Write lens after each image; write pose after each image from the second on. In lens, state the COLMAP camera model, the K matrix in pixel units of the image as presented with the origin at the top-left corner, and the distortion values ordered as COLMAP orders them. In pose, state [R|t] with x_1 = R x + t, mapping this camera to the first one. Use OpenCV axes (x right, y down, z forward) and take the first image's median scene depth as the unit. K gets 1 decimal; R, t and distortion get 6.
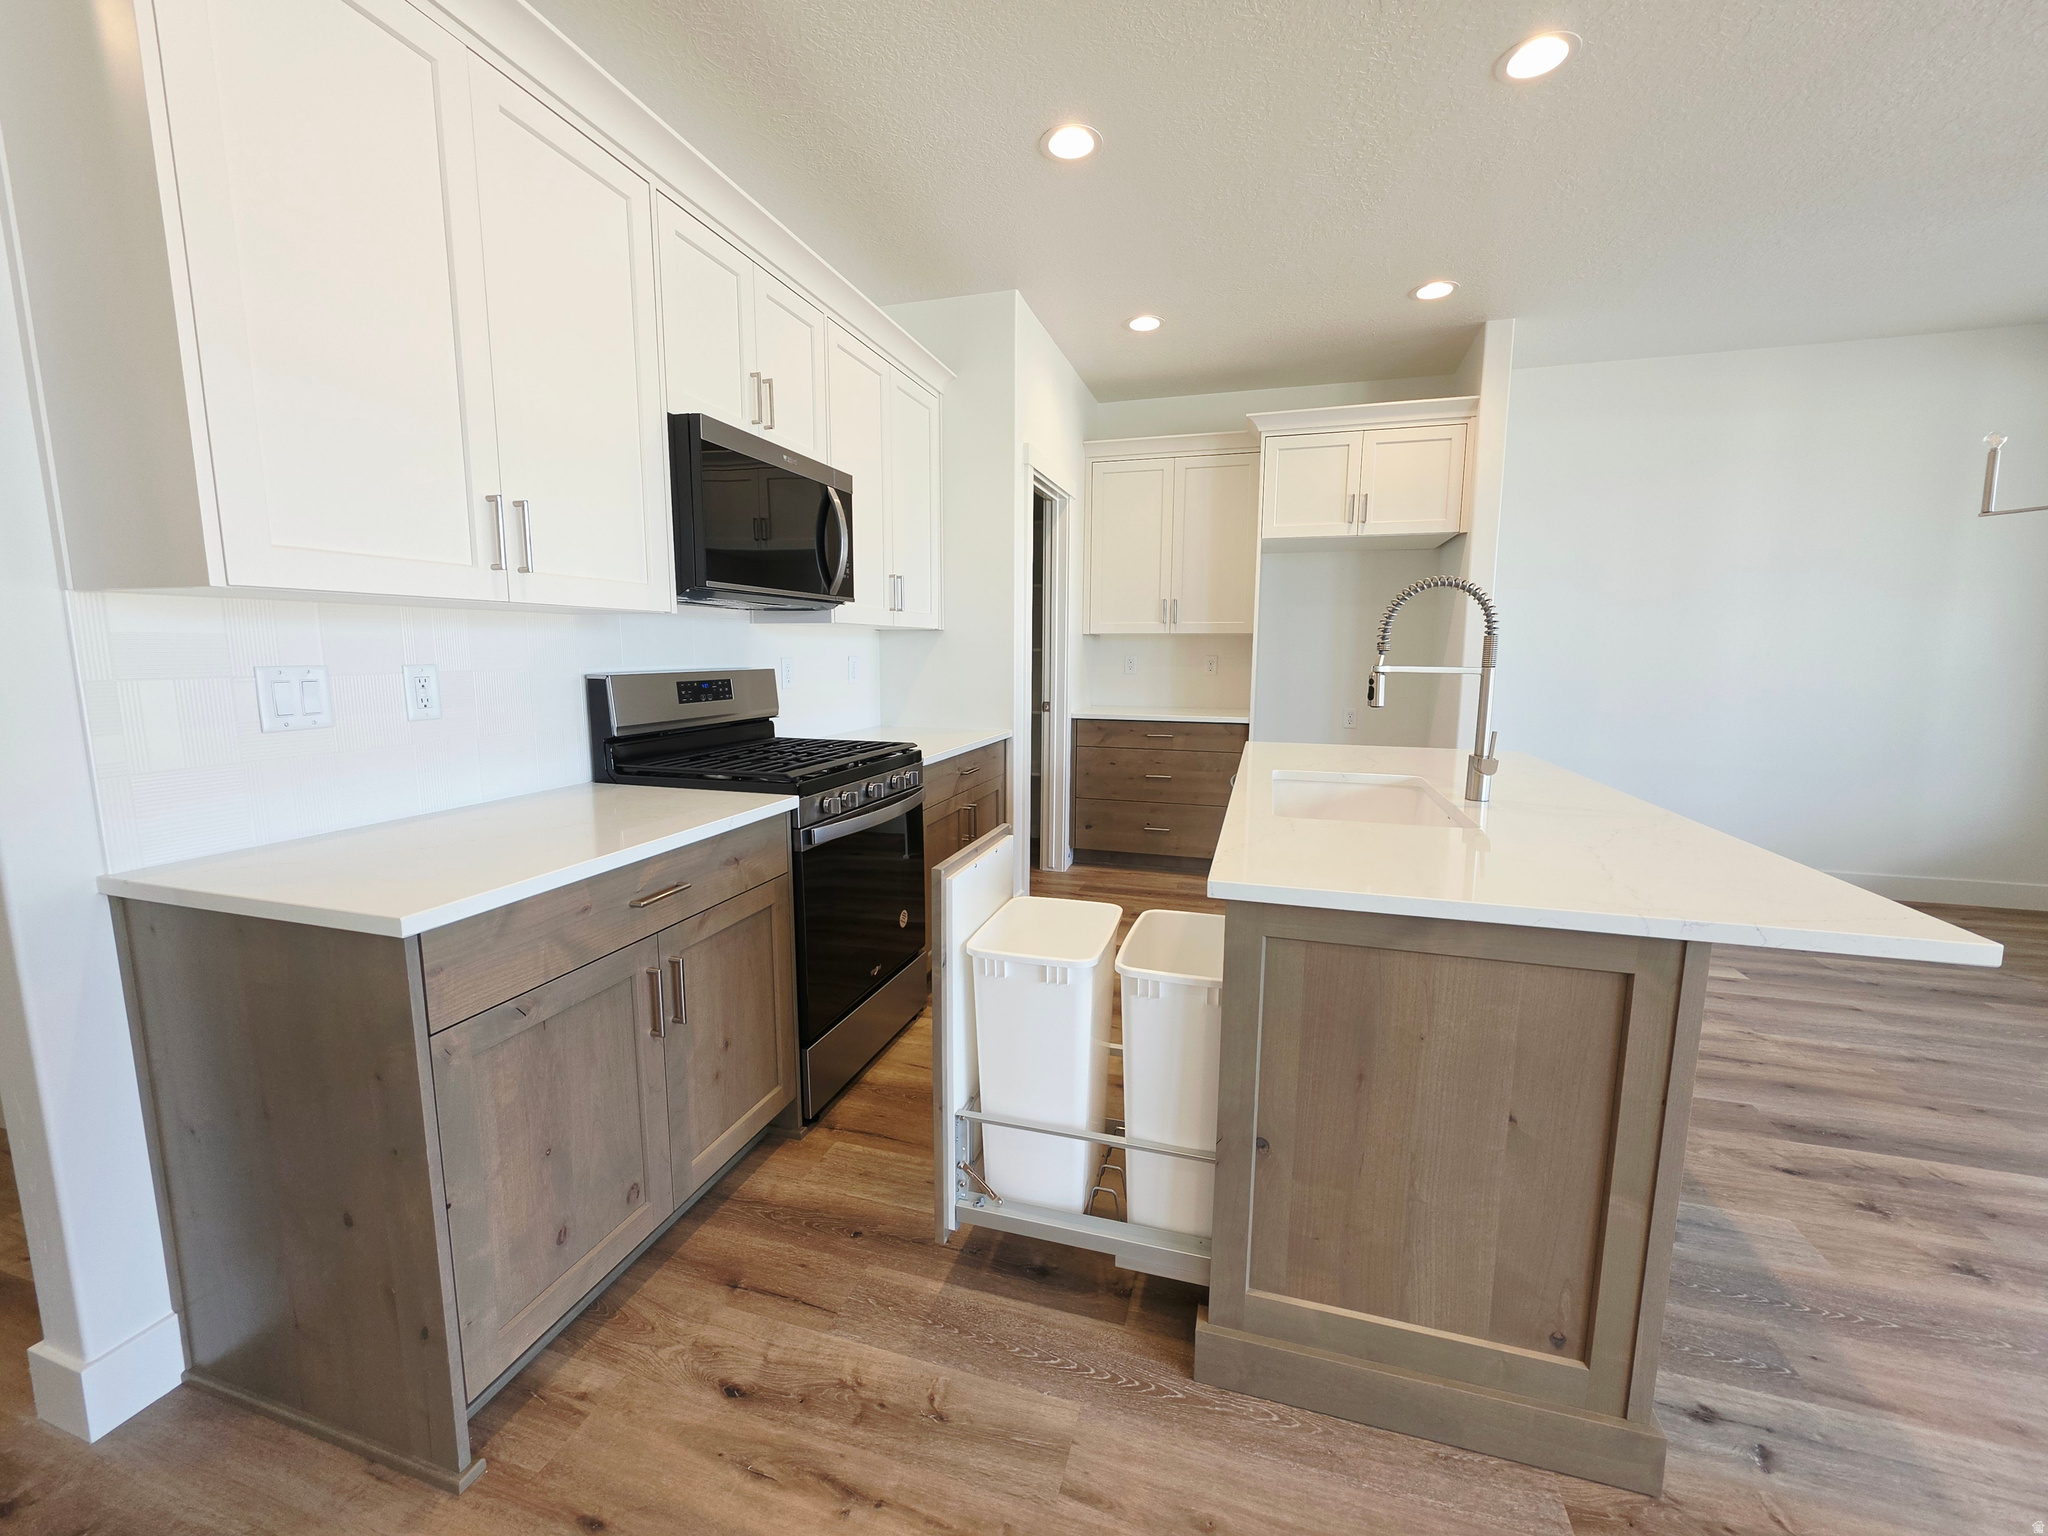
lens RADIAL K [[818.4, 0, 1020.8], [0, 818.4, 762.3], [0, 0, 1]] dist [-0.001749, 0.000466]
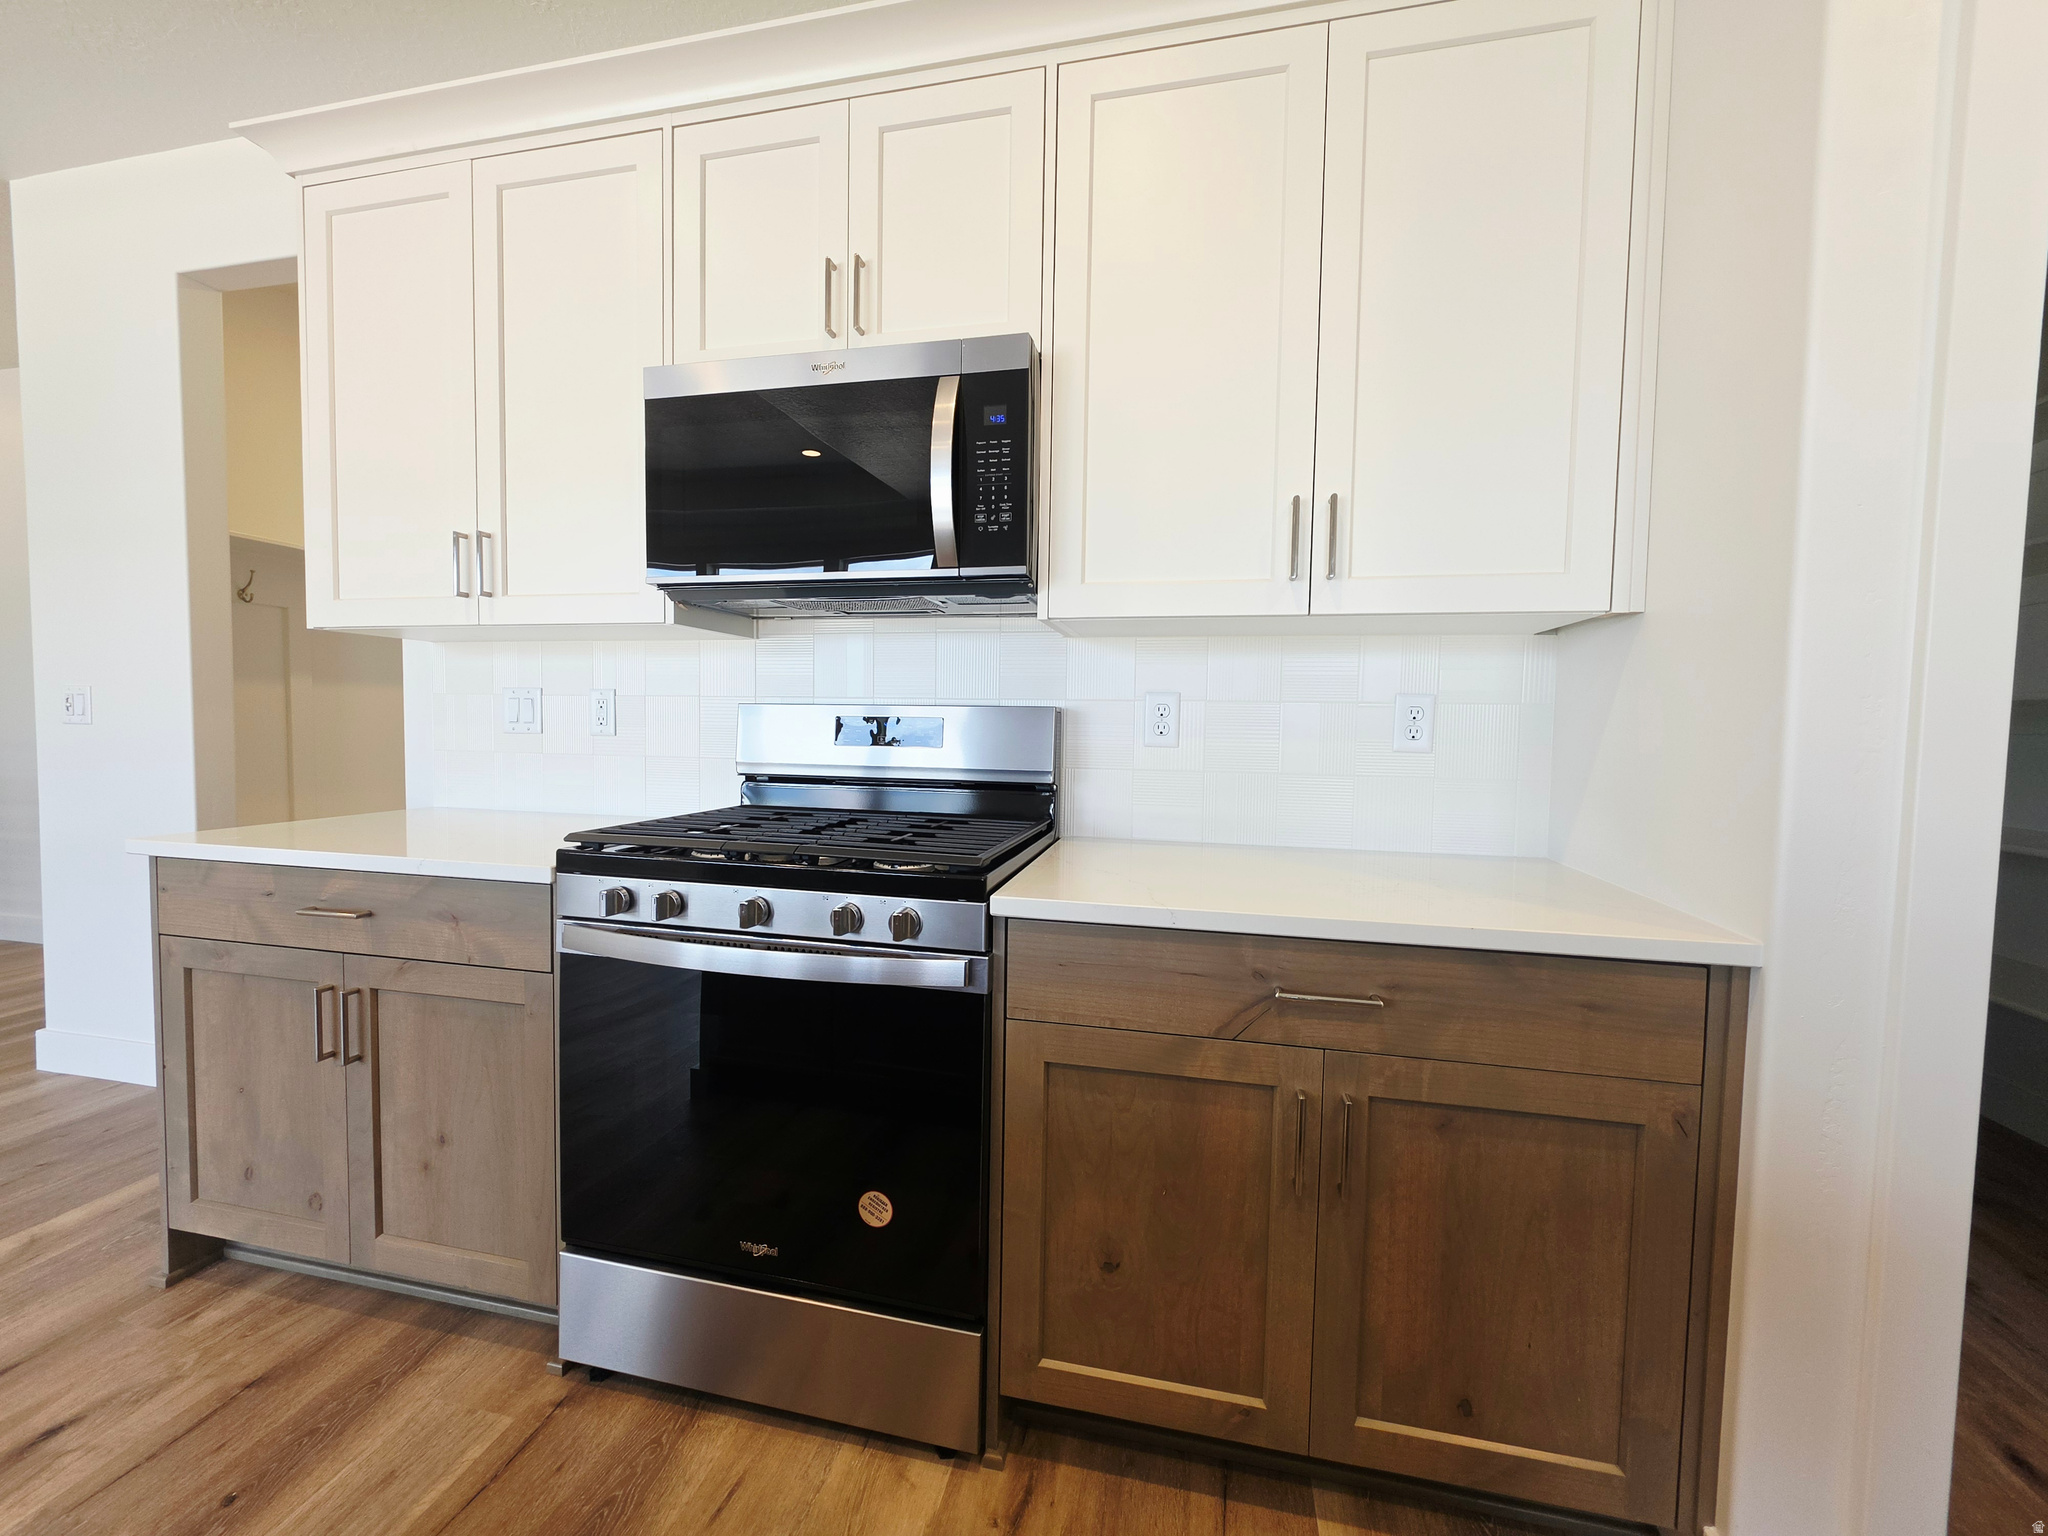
lens RADIAL K [[818.4, 0, 1020.8], [0, 818.4, 762.3], [0, 0, 1]] dist [-0.001749, 0.000466]
pose [[0.074746, 0.047298, -0.996080, 0.573543], [-0.152137, 0.987722, 0.035484, -0.170535], [0.985529, 0.148888, 0.081024, 1.751775]]
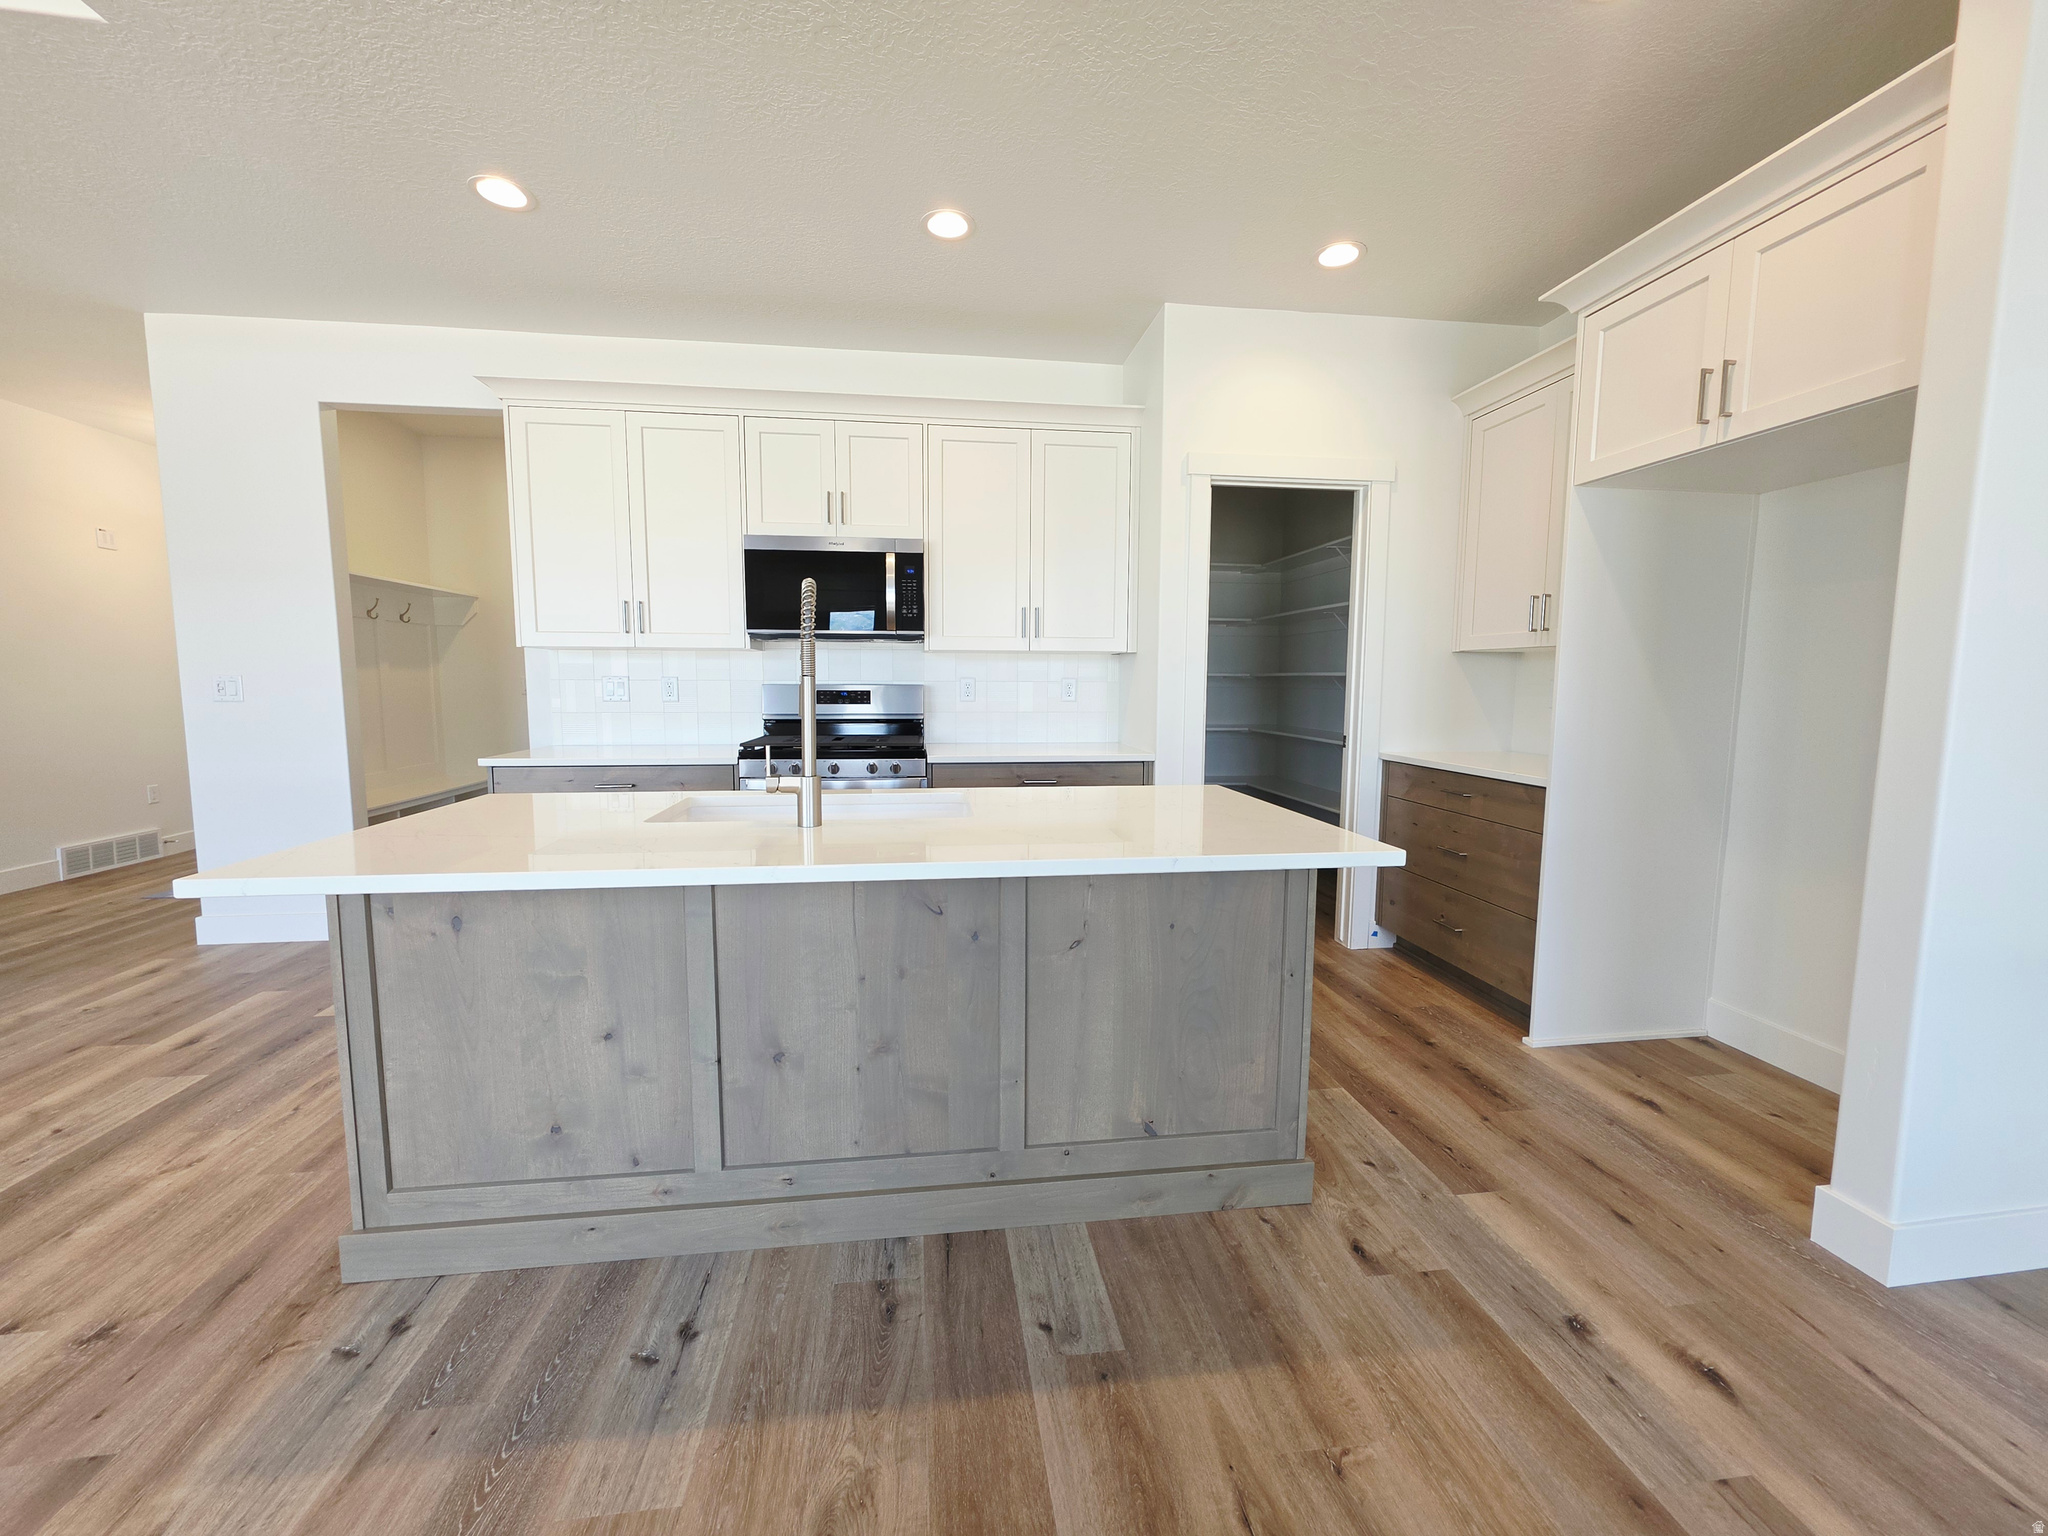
lens RADIAL K [[819.7, 0, 1020.5], [0, 819.7, 760.6], [0, 0, 1]] dist [-0.003203, 0.000899]
pose [[0.411214, 0.087923, -0.907289, 1.926644], [-0.127925, 0.991053, 0.038060, -0.115203], [0.902518, 0.100414, 0.418782, 1.097846]]
